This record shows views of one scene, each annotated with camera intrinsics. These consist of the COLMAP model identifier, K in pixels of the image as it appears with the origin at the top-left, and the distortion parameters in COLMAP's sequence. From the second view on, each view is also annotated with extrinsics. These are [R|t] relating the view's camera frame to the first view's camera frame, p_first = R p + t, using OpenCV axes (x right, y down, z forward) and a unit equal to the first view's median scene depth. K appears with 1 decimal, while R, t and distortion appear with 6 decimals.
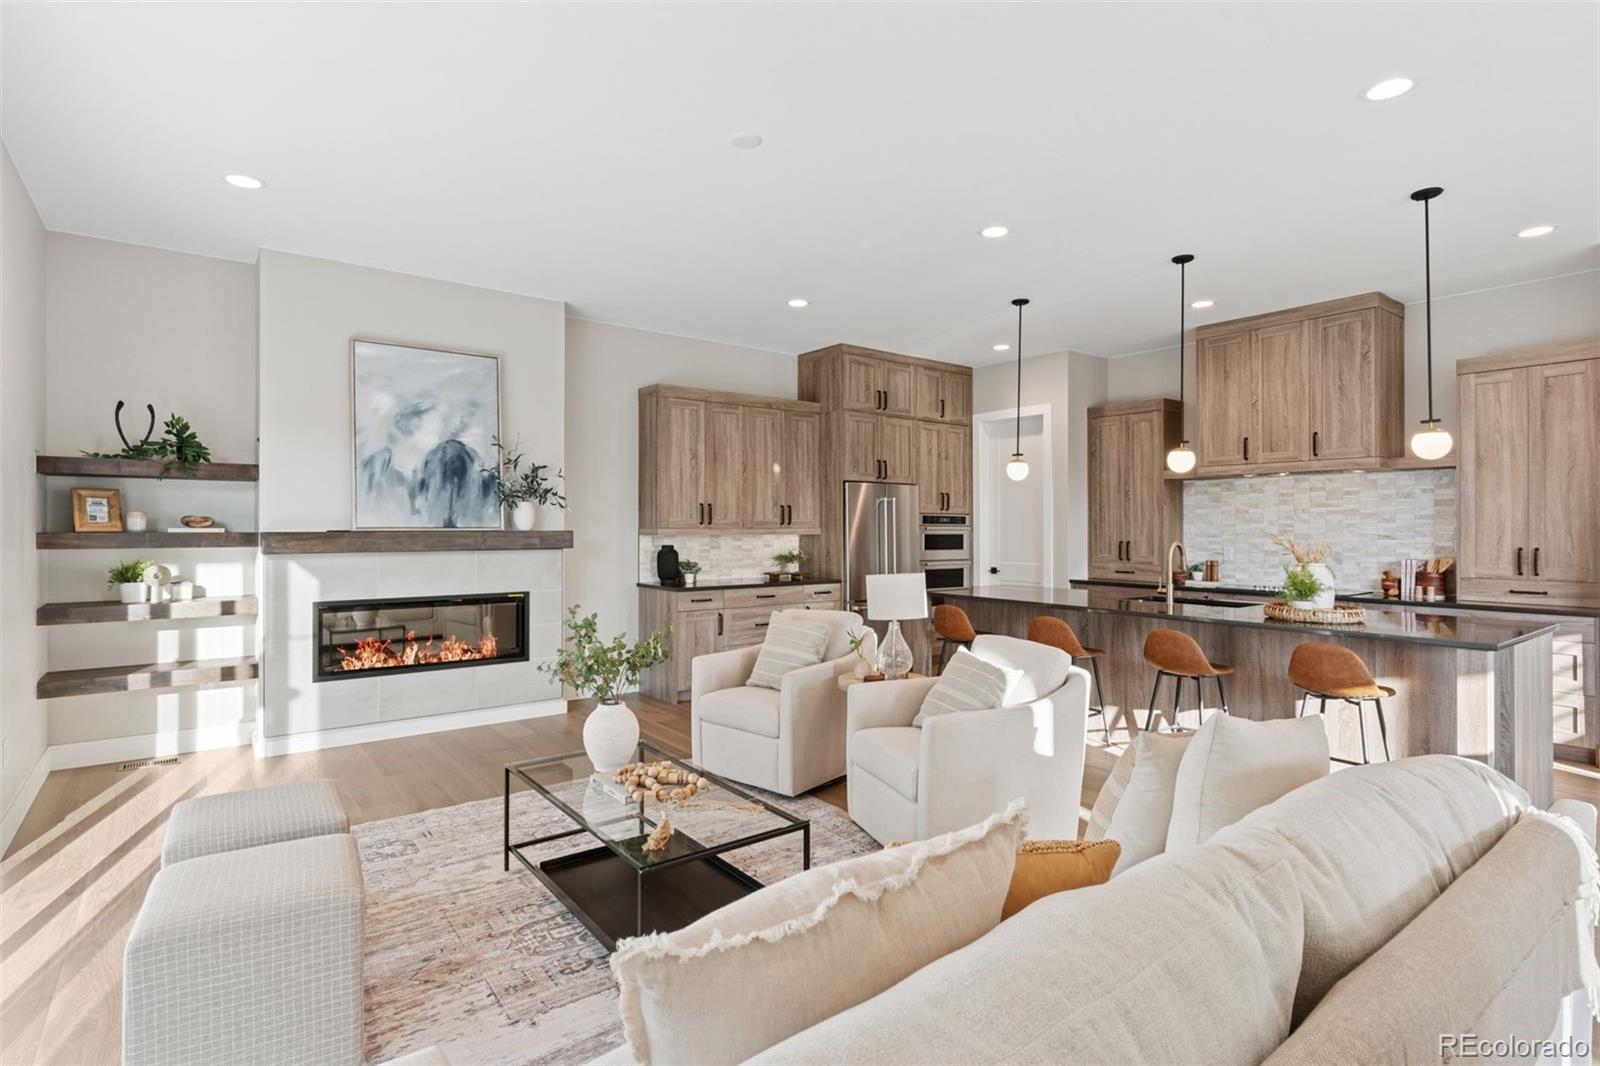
lens RADIAL K [[794.5, 0, 800.6], [0, 794.5, 529.4], [0, 0, 1]] dist [0.023392, 0.000807]
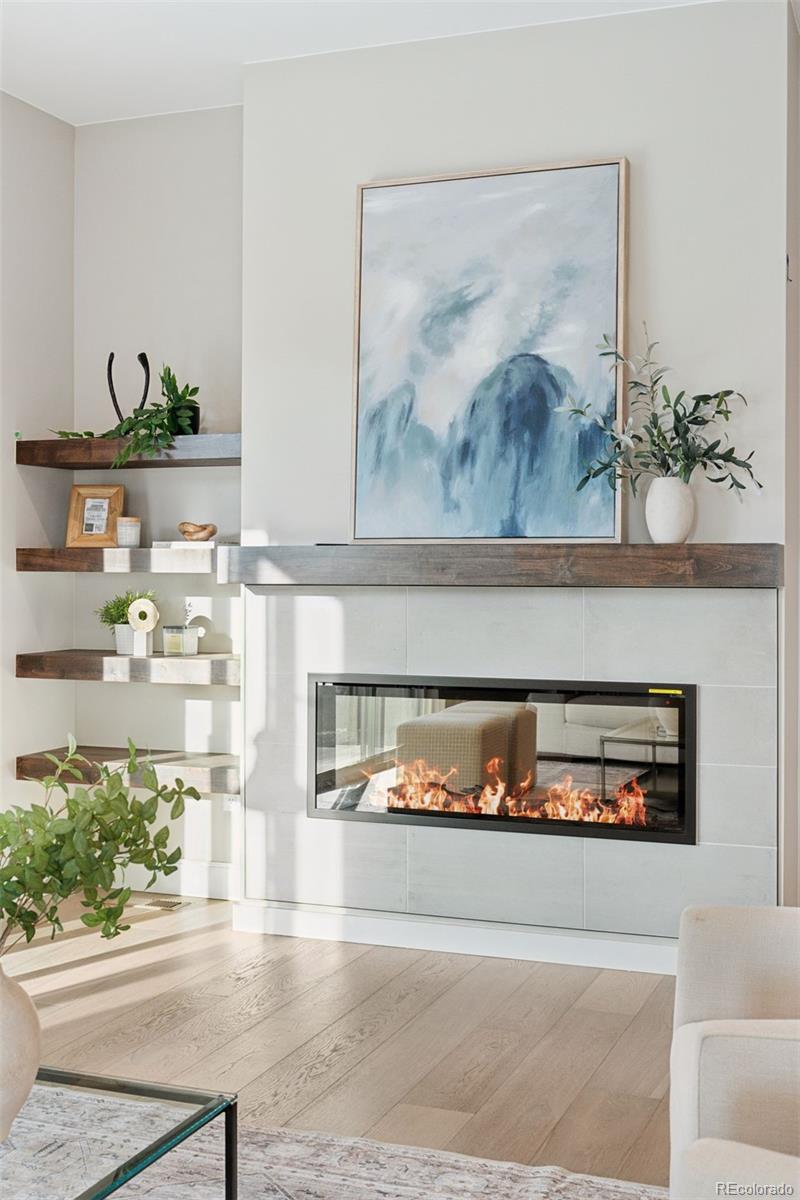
lens RADIAL K [[1477.1, 0, 397.1], [0, 1477.1, 559.1], [0, 0, 1]] dist [0.002819, 0.000000]
pose [[0.521189, -0.007032, -0.853412, 0.242773], [-0.007385, 0.999891, -0.012749, 0.019479], [0.853409, 0.012947, 0.521080, 0.416084]]
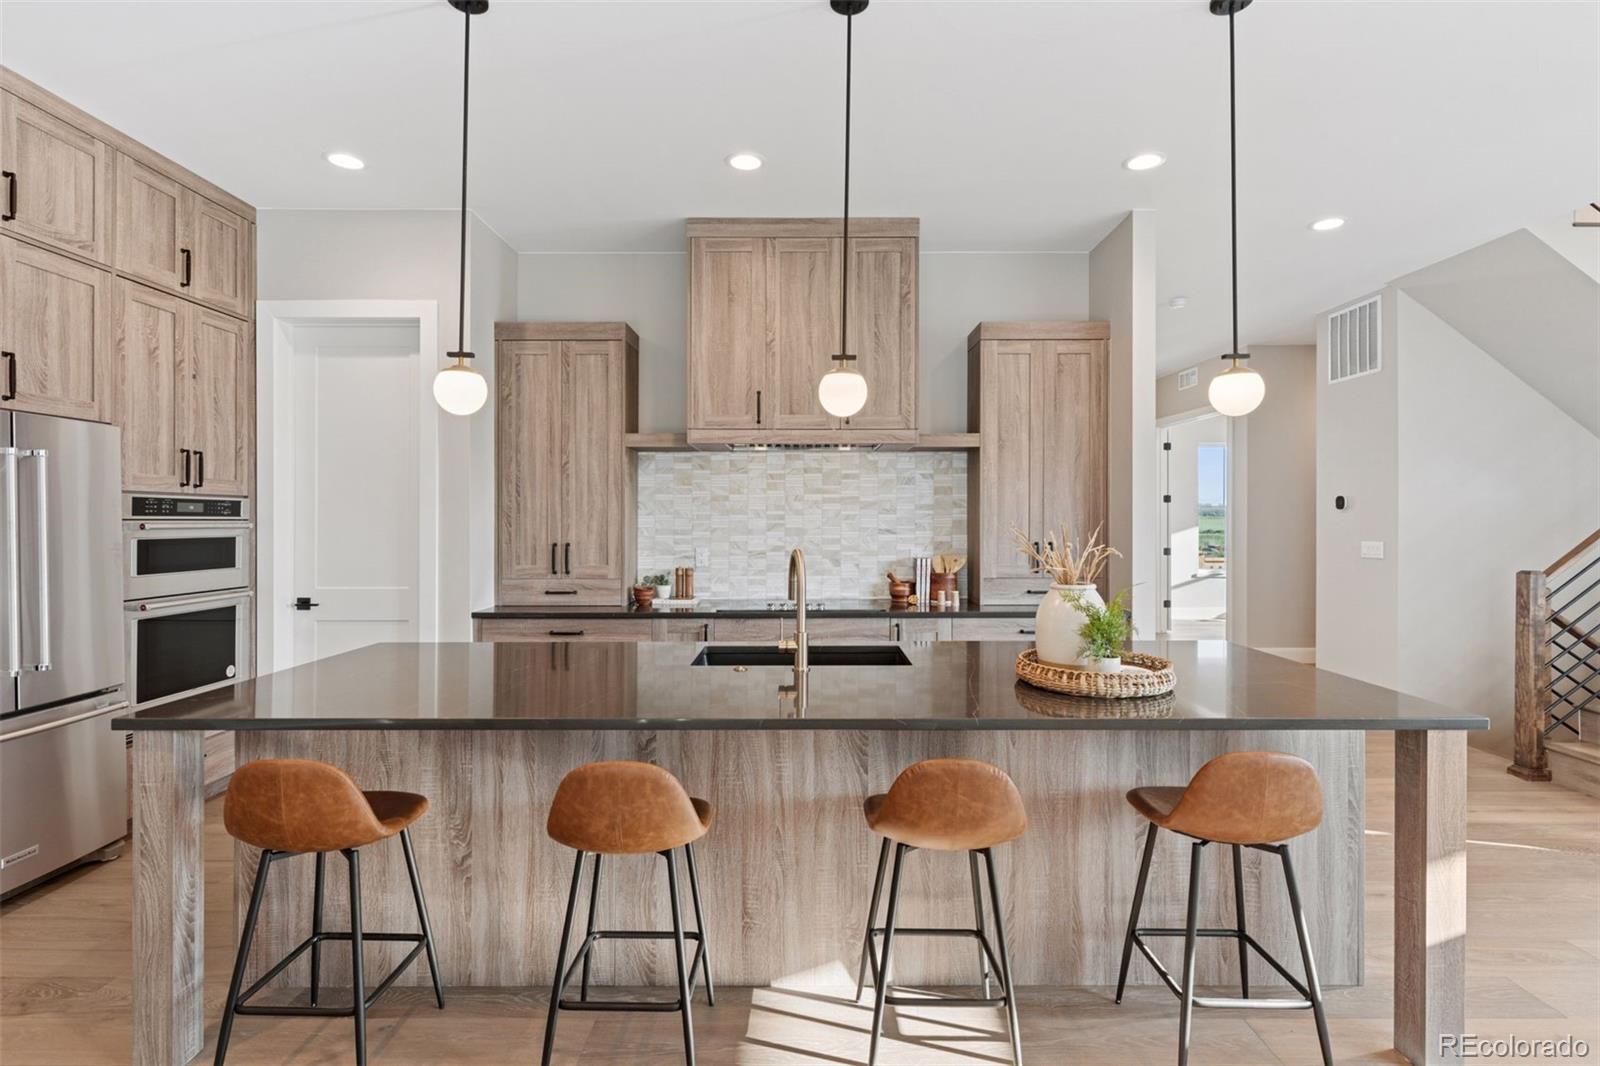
lens RADIAL K [[760.7, 0, 804.9], [0, 760.7, 511.8], [0, 0, 1]] dist [-0.000432, -0.000517]
pose [[0.605406, 0.002355, 0.795913, 0.057695], [0.005963, 0.999954, -0.007494, -0.004984], [-0.795895, 0.009283, 0.605364, 0.581603]]
